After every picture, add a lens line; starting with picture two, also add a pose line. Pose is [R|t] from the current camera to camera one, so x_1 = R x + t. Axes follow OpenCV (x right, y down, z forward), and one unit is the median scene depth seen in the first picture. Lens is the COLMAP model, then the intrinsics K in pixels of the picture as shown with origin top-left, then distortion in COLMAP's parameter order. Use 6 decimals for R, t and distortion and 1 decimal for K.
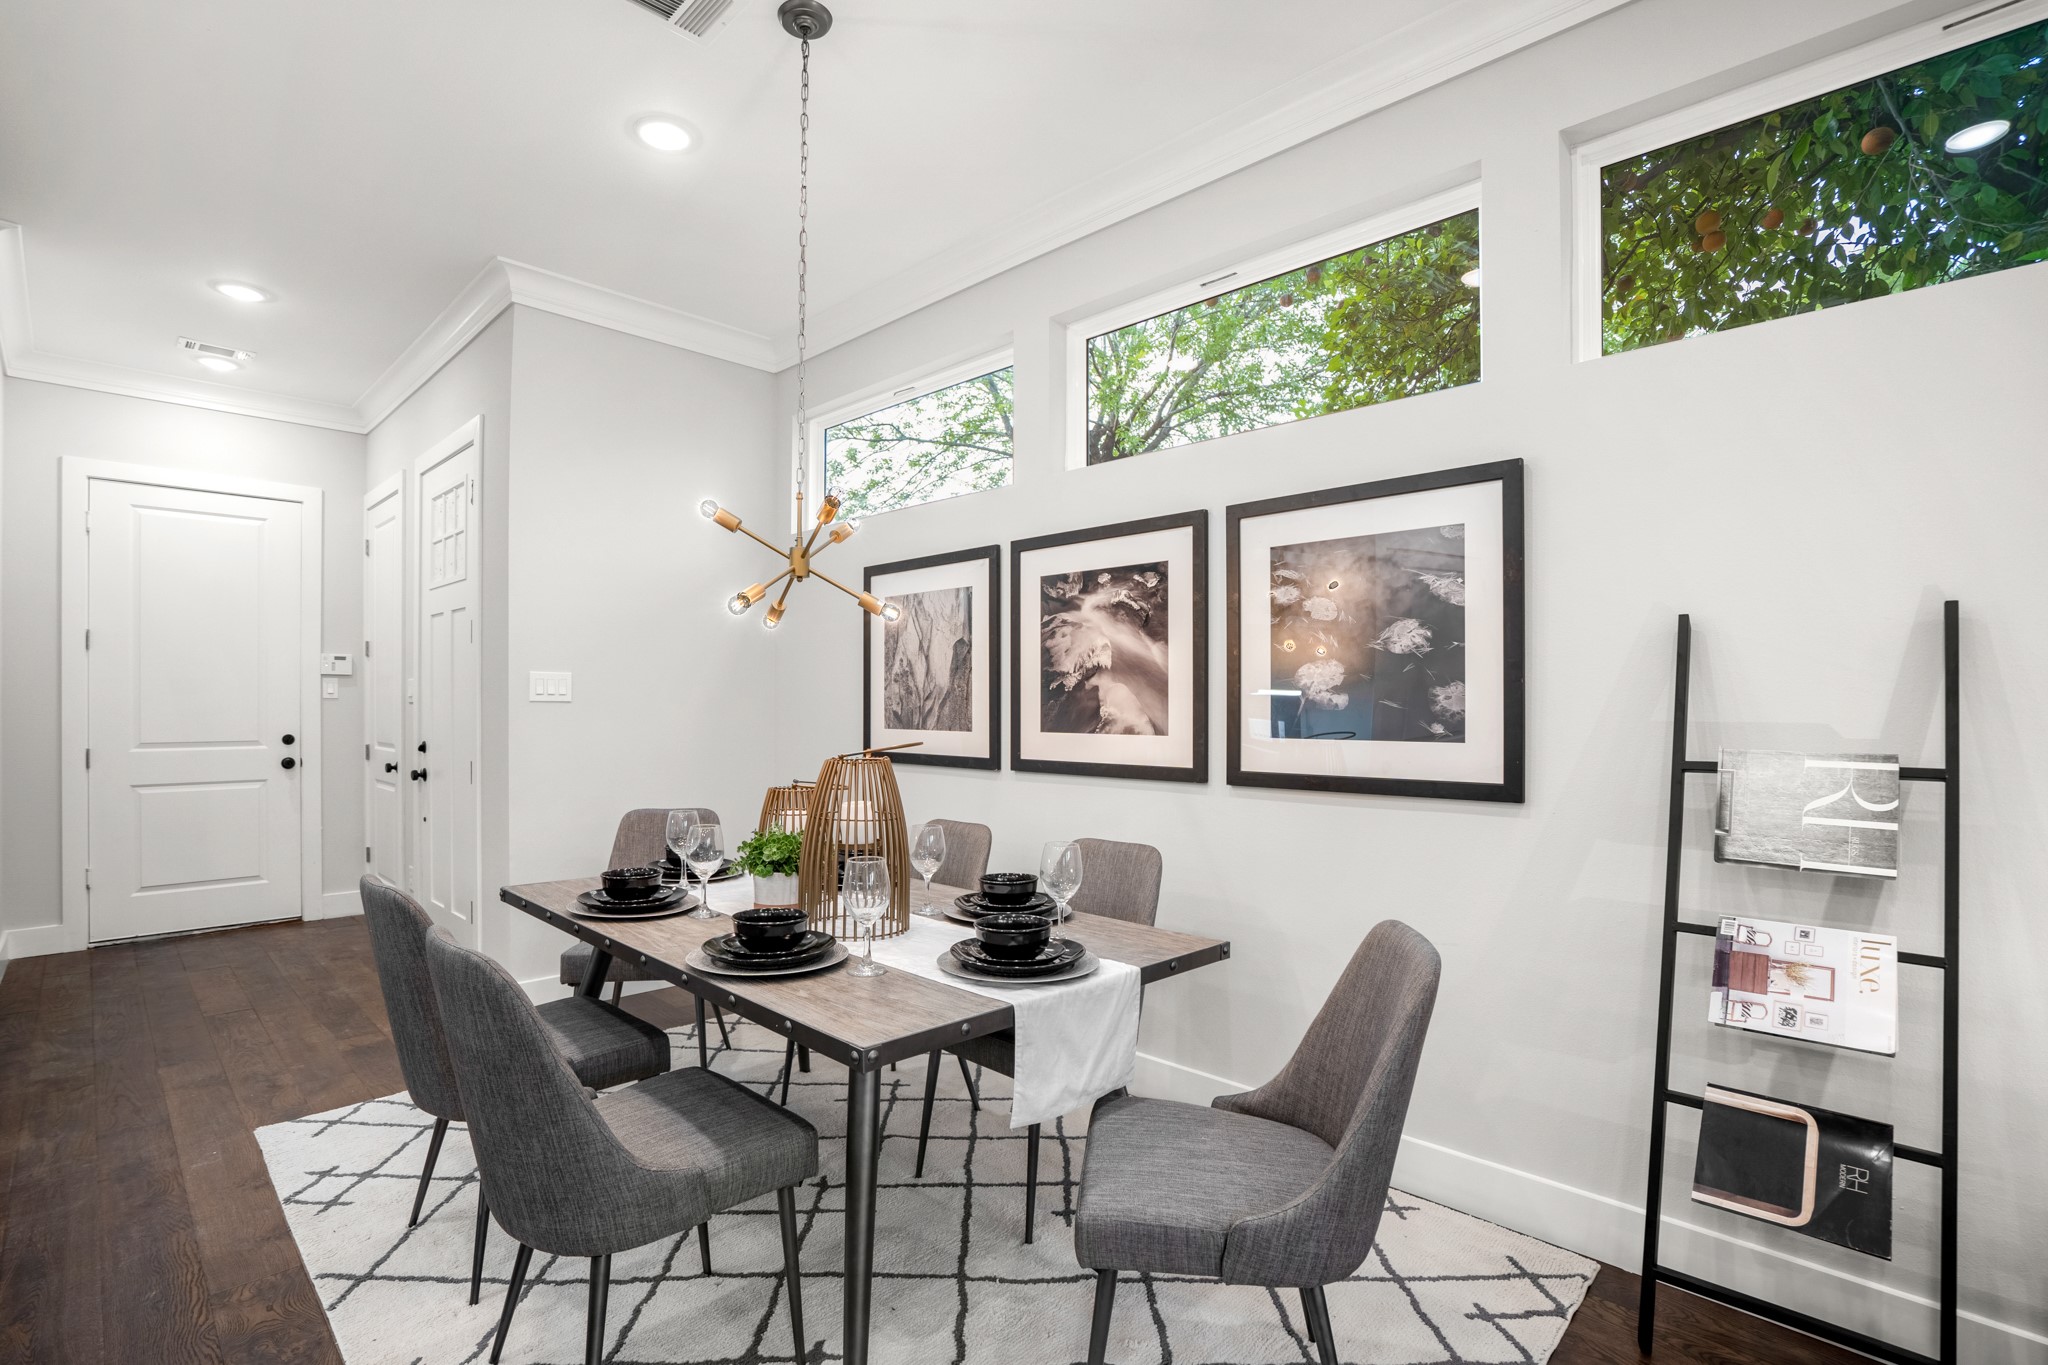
lens RADIAL K [[983.0, 0, 1011.9], [0, 983.0, 693.3], [0, 0, 1]] dist [-0.052145, 0.019494]
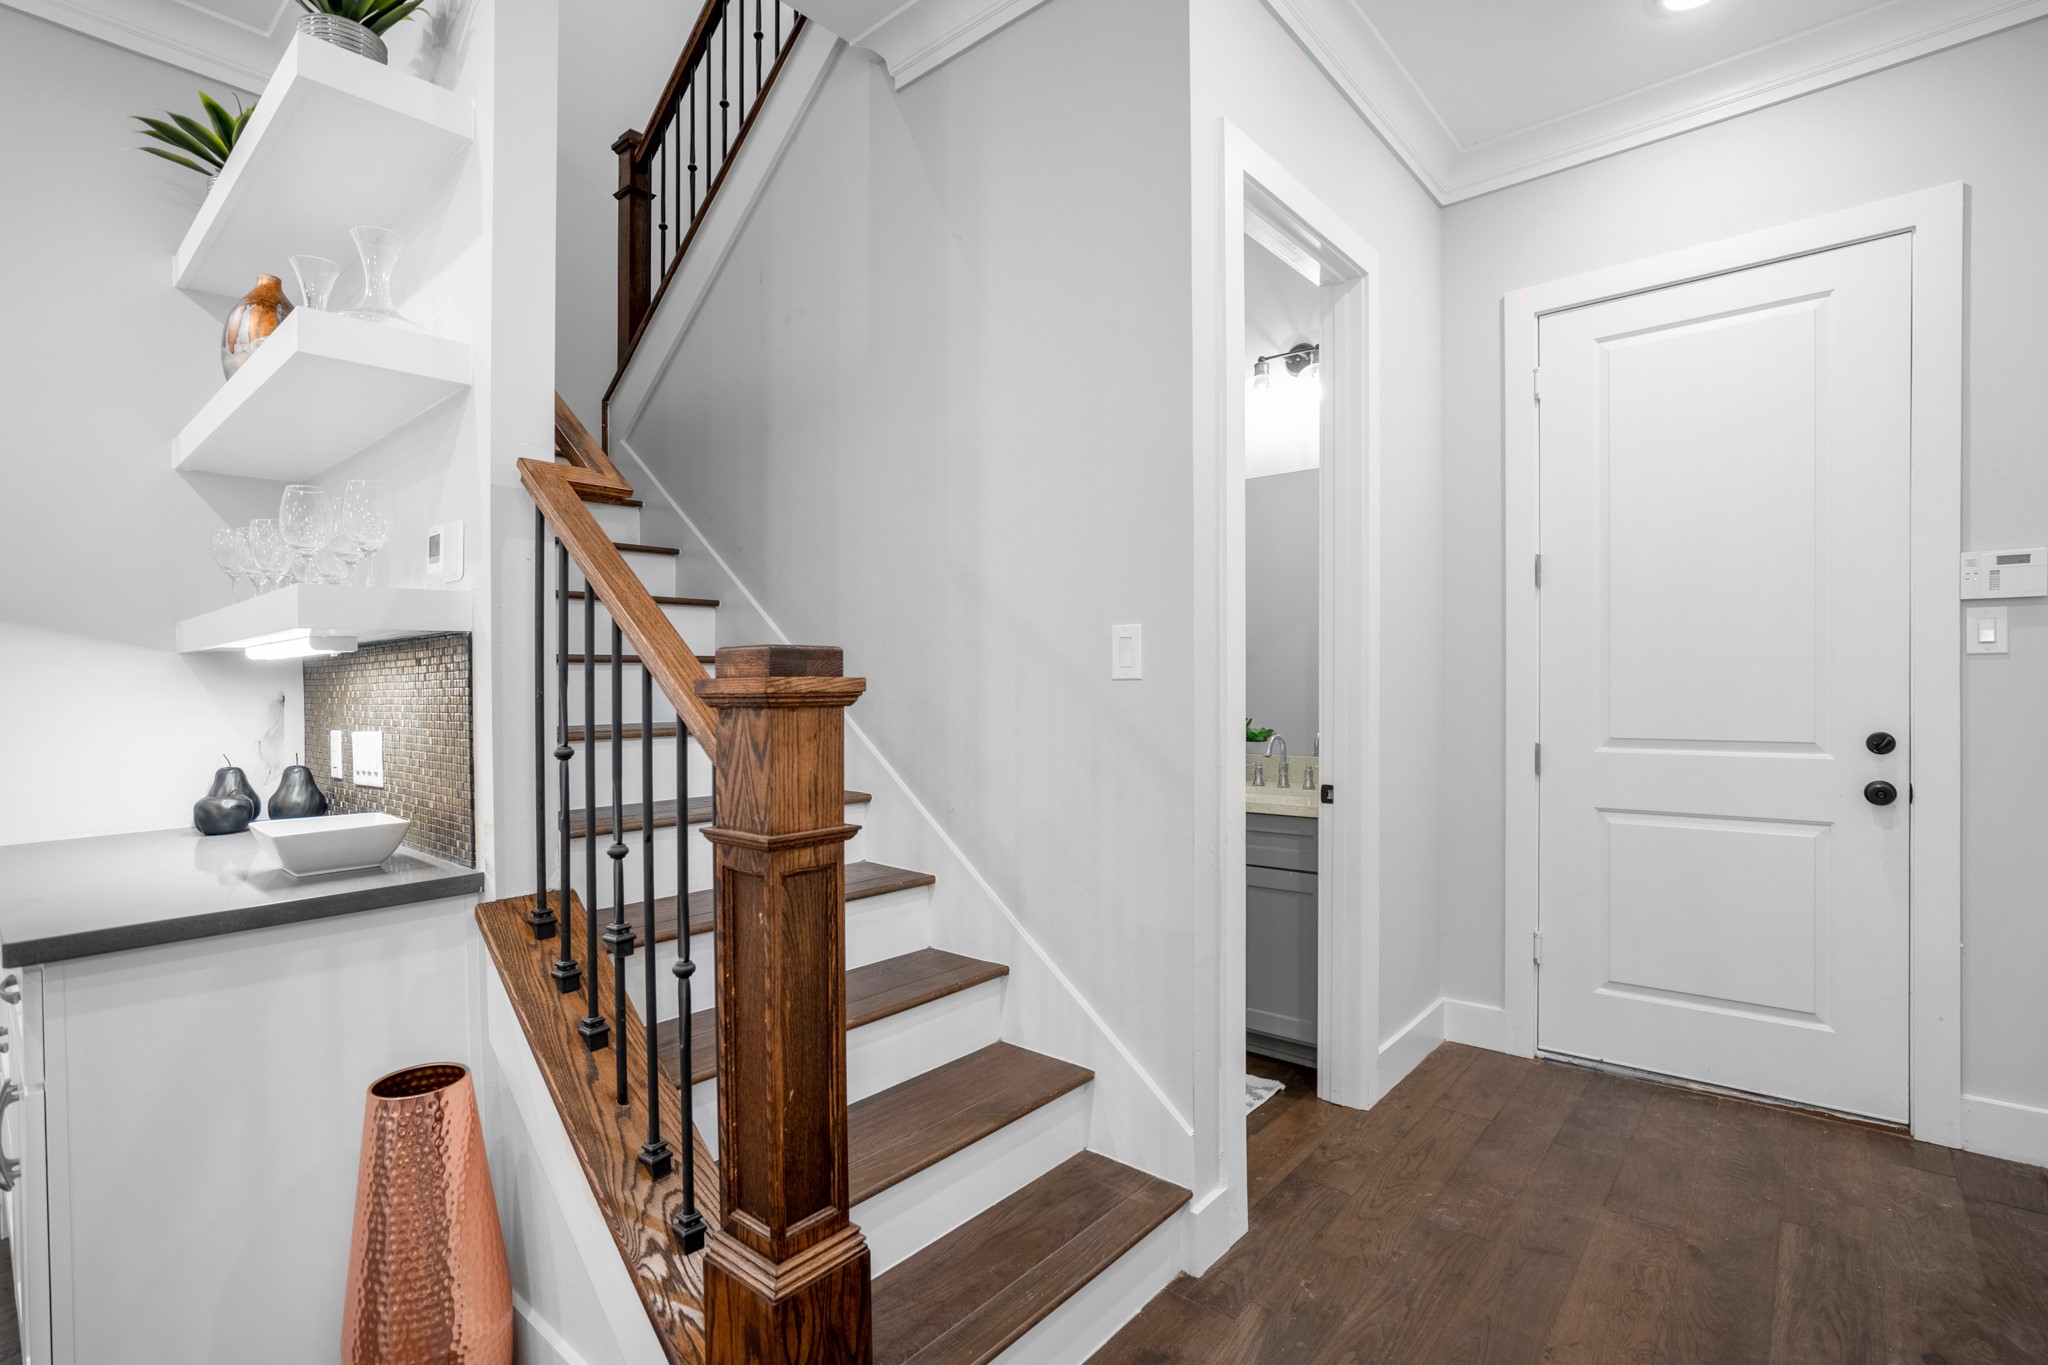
lens RADIAL K [[983.0, 0, 1011.9], [0, 983.0, 693.3], [0, 0, 1]] dist [-0.052145, 0.019494]
pose [[0.070471, 0.013933, -0.997417, -0.703932], [0.024621, 0.999574, 0.015703, 0.012825], [0.997210, -0.025664, 0.070098, 1.204333]]
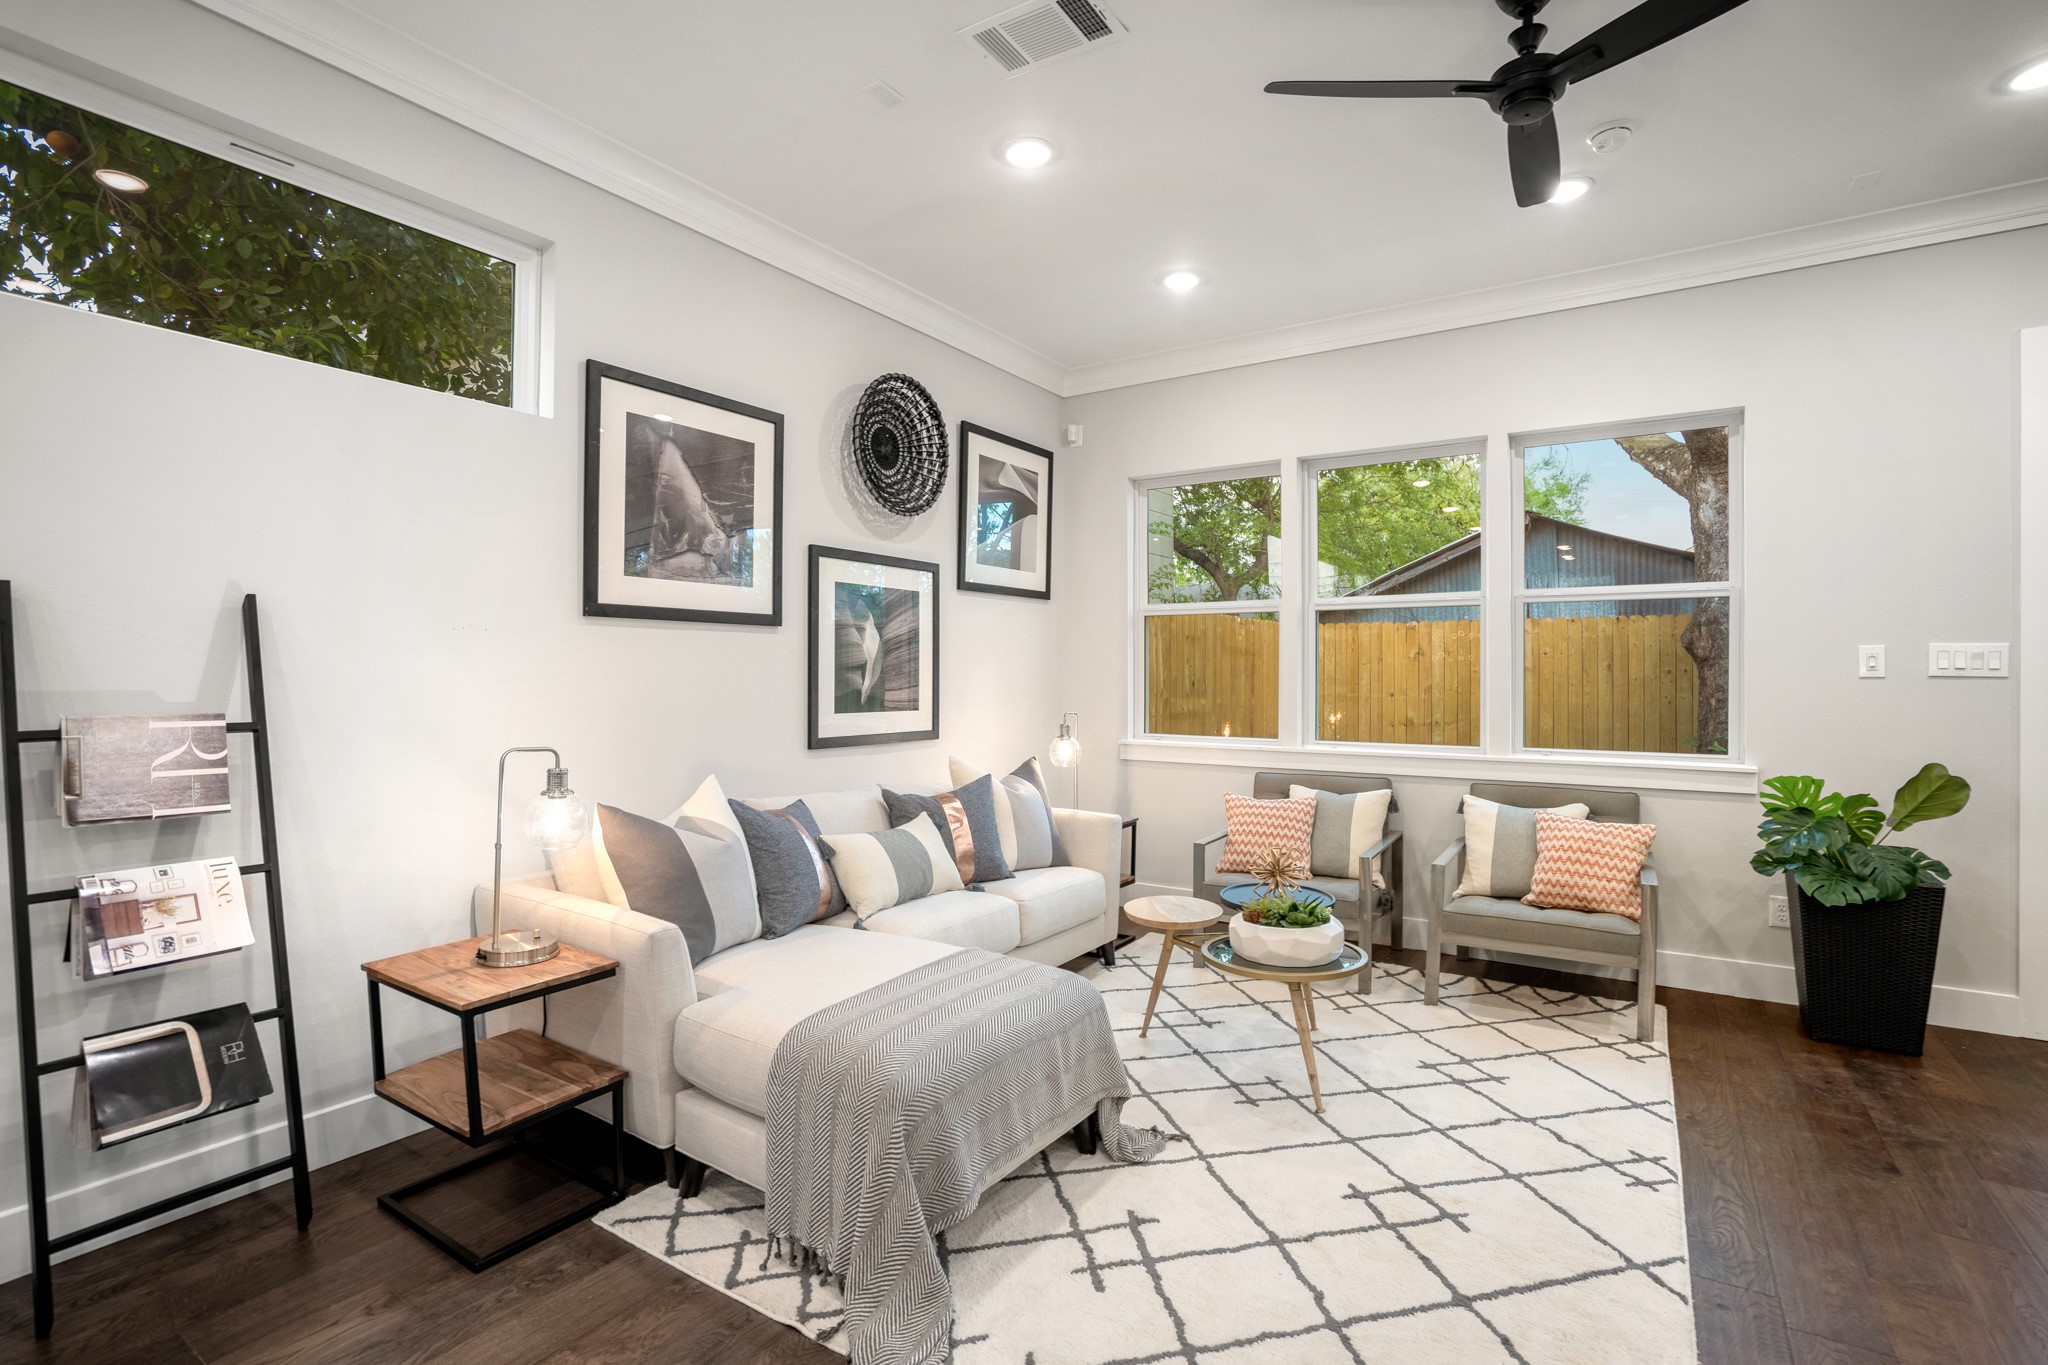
lens RADIAL K [[958.9, 0, 1022.6], [0, 958.9, 667.6], [0, 0, 1]] dist [-0.048194, 0.015260]
pose [[-0.204563, 0.007327, 0.978826, -0.357930], [-0.007219, 0.999933, -0.008994, 0.005676], [-0.978827, -0.008906, -0.204497, 0.162620]]
